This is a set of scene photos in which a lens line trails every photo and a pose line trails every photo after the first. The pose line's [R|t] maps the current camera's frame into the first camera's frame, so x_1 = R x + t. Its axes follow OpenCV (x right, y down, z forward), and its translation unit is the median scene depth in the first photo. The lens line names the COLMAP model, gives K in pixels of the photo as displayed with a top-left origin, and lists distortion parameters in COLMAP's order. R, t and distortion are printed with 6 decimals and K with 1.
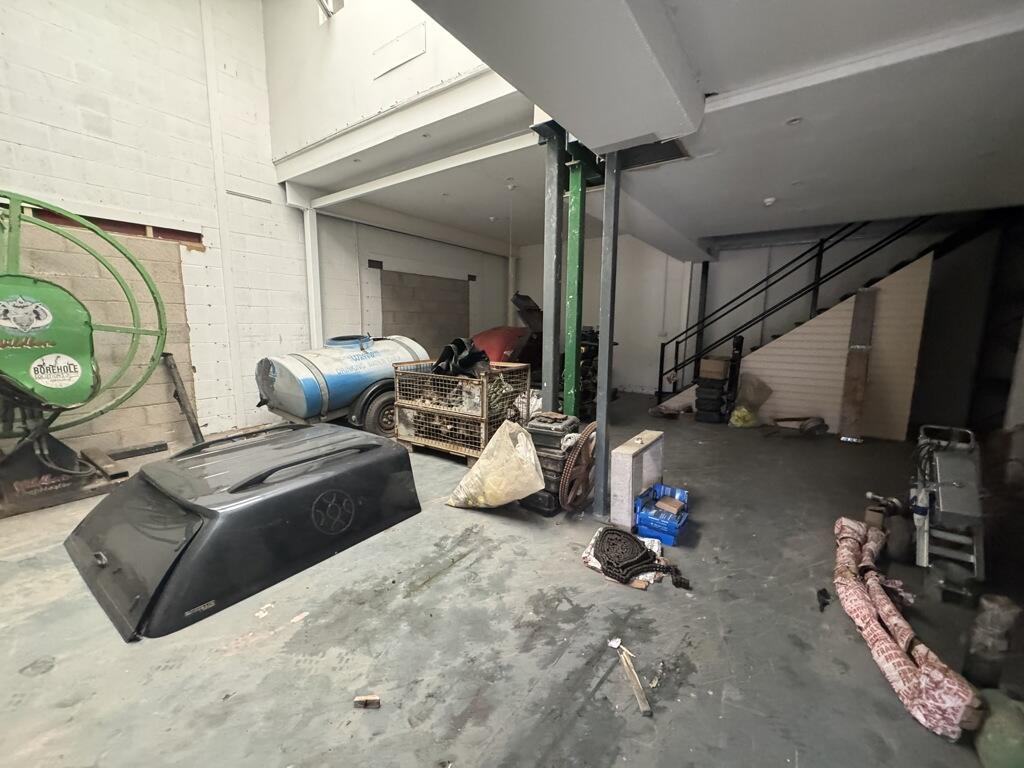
lens RADIAL K [[405.0, 0, 513.5], [0, 405.0, 384.7], [0, 0, 1]] dist [-0.000001, 0.000468]
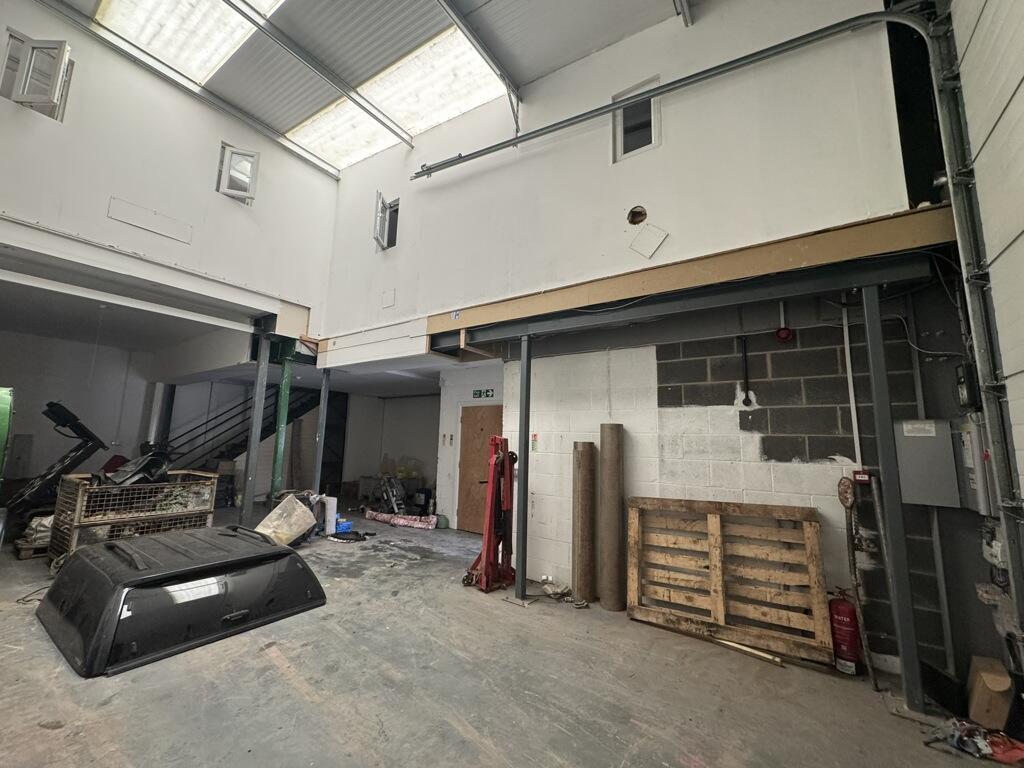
lens RADIAL K [[405.0, 0, 509.5], [0, 405.0, 383.7], [0, 0, 1]] dist [-0.000001, 0.000468]
pose [[-0.007297, 0.131338, 0.991311, -1.924458], [0.123570, 0.983858, -0.129441, -0.043543], [-0.992309, 0.121551, -0.023408, 0.001809]]
